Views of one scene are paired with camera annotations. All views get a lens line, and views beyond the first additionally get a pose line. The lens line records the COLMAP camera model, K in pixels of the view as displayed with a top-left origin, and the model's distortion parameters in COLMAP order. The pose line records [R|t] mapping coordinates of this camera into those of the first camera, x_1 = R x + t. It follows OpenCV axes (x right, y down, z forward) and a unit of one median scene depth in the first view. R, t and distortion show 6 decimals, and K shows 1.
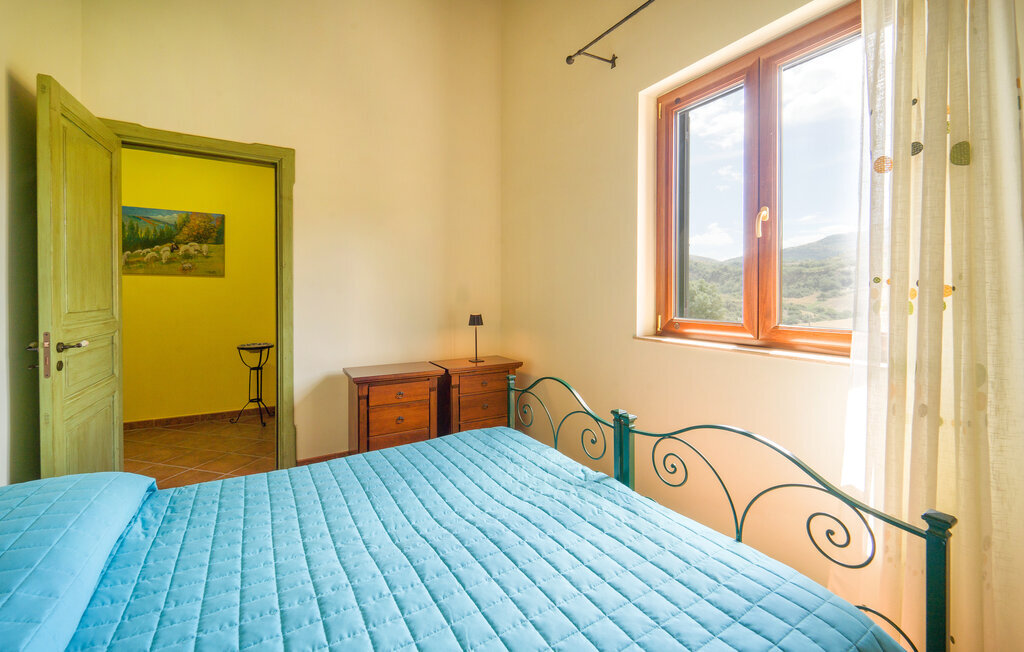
lens RADIAL K [[425.8, 0, 512.2], [0, 425.8, 301.6], [0, 0, 1]] dist [0.001036, 0.000128]
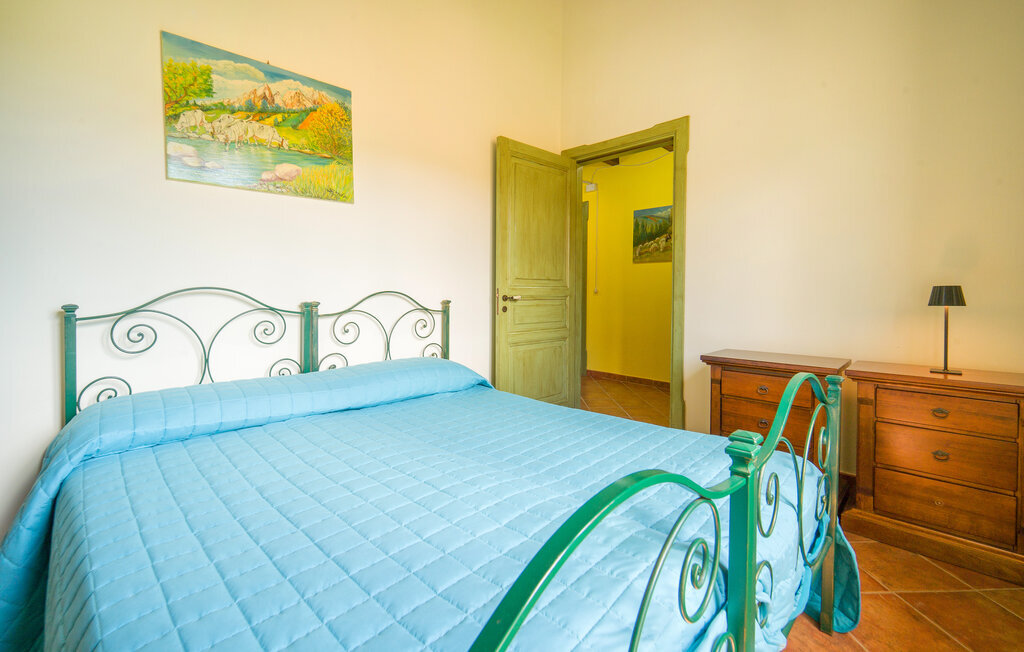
lens RADIAL K [[439.6, 0, 512.6], [0, 439.6, 308.9], [0, 0, 1]] dist [0.000977, 0.000041]
pose [[0.244515, 0.027476, -0.969256, 0.366548], [-0.021546, 0.999506, 0.022898, 0.066074], [0.969406, 0.015285, 0.244986, 0.368686]]
